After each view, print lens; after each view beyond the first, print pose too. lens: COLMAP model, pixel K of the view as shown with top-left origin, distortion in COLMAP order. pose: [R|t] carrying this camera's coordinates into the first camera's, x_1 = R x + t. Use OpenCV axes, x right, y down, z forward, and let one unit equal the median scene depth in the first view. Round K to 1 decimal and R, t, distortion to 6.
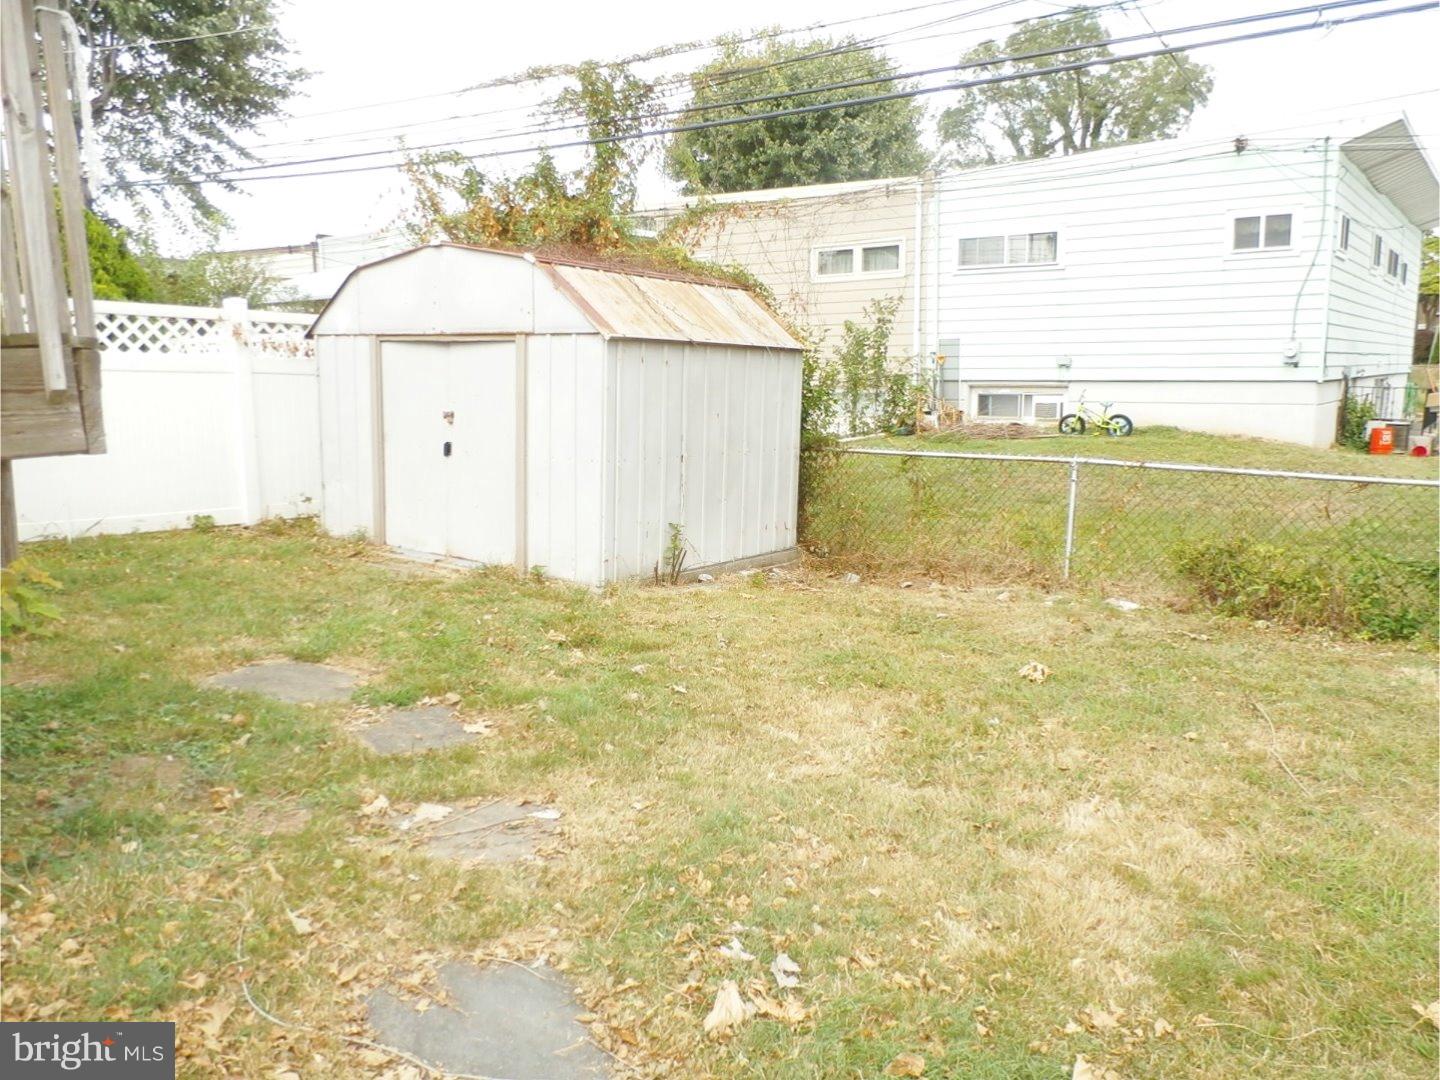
lens RADIAL K [[1072.9, 0, 719.7], [0, 1072.9, 538.0], [0, 0, 1]] dist [-0.000892, 0.003936]
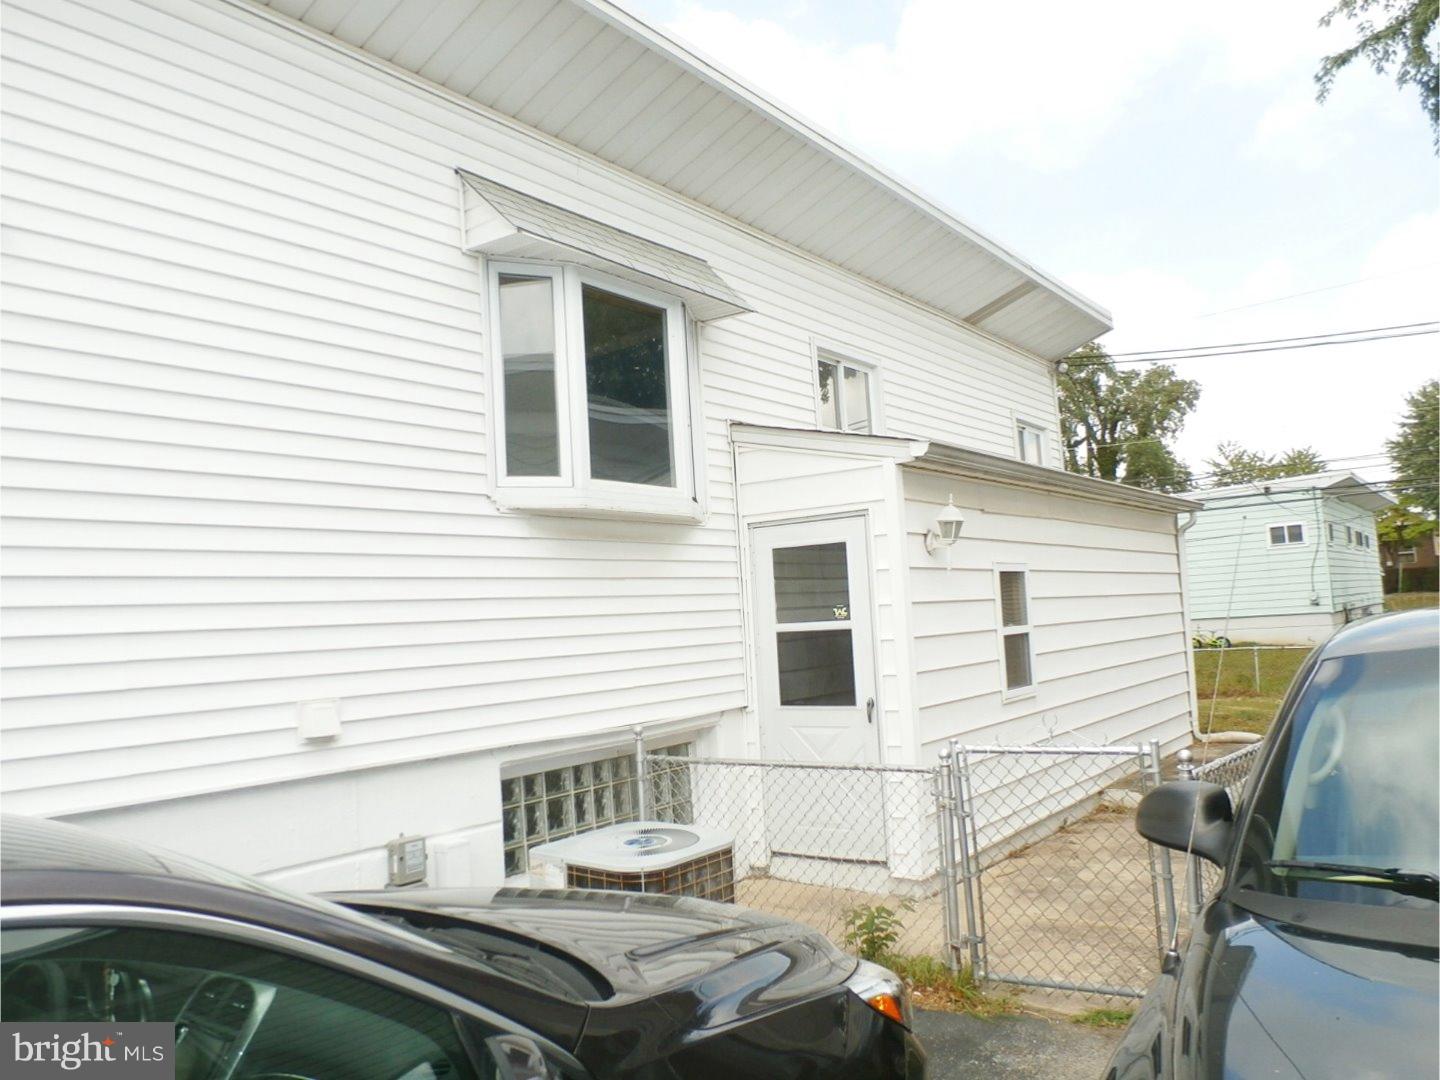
lens RADIAL K [[1072.9, 0, 721.1], [0, 1072.9, 542.6], [0, 0, 1]] dist [-0.000892, 0.003936]
pose [[0.998765, -0.048733, 0.009687, -0.456844], [0.049651, 0.971515, -0.231720, 0.102677], [0.001881, 0.231915, 0.972734, -0.750226]]
